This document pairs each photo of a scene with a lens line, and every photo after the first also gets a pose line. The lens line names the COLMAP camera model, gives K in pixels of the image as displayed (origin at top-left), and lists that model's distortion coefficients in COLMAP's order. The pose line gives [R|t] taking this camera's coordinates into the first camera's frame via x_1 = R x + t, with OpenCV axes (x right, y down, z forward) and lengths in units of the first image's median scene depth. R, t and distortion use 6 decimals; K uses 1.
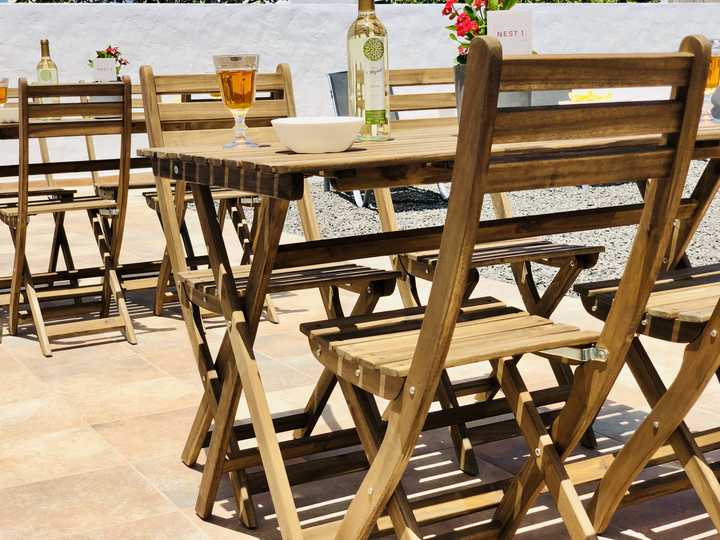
lens RADIAL K [[1079.8, 0, 360.0], [0, 1079.8, 270.0], [0, 0, 1]] dist [0.251903, -1.062167]
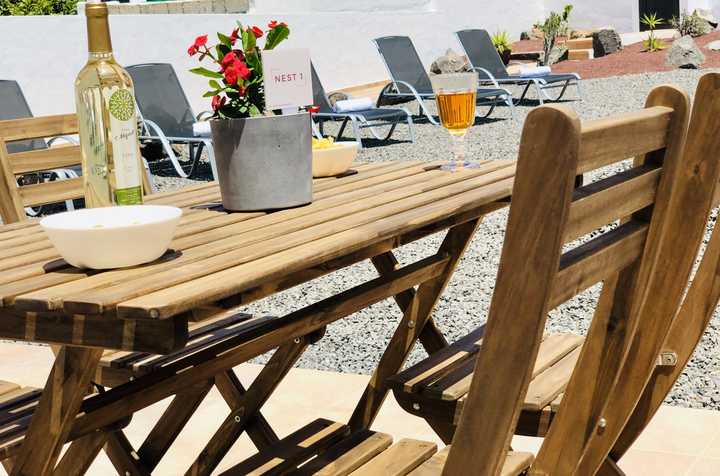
lens RADIAL K [[1144.3, 0, 360.0], [0, 1144.3, 238.0], [0, 0, 1]] dist [0.001193, 0.054715]
pose [[0.871365, -0.106239, 0.478995, -0.157047], [0.127635, 0.991746, -0.012223, -0.060960], [-0.473742, 0.071787, 0.877733, 0.188735]]
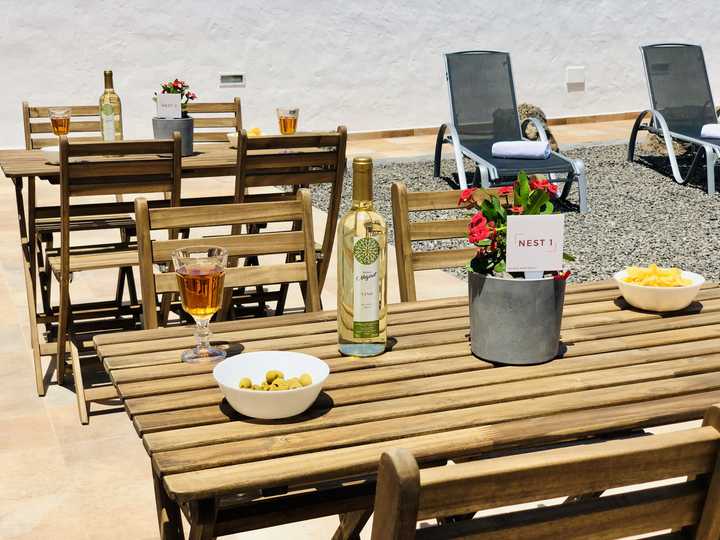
lens RADIAL K [[1079.8, 0, 360.0], [0, 1079.8, 270.0], [0, 0, 1]] dist [0.251903, -1.062167]
pose [[0.991575, 0.059965, -0.114822, 0.073033], [-0.053884, 0.997012, 0.055349, -0.165813], [0.117798, -0.048695, 0.991843, 0.133239]]
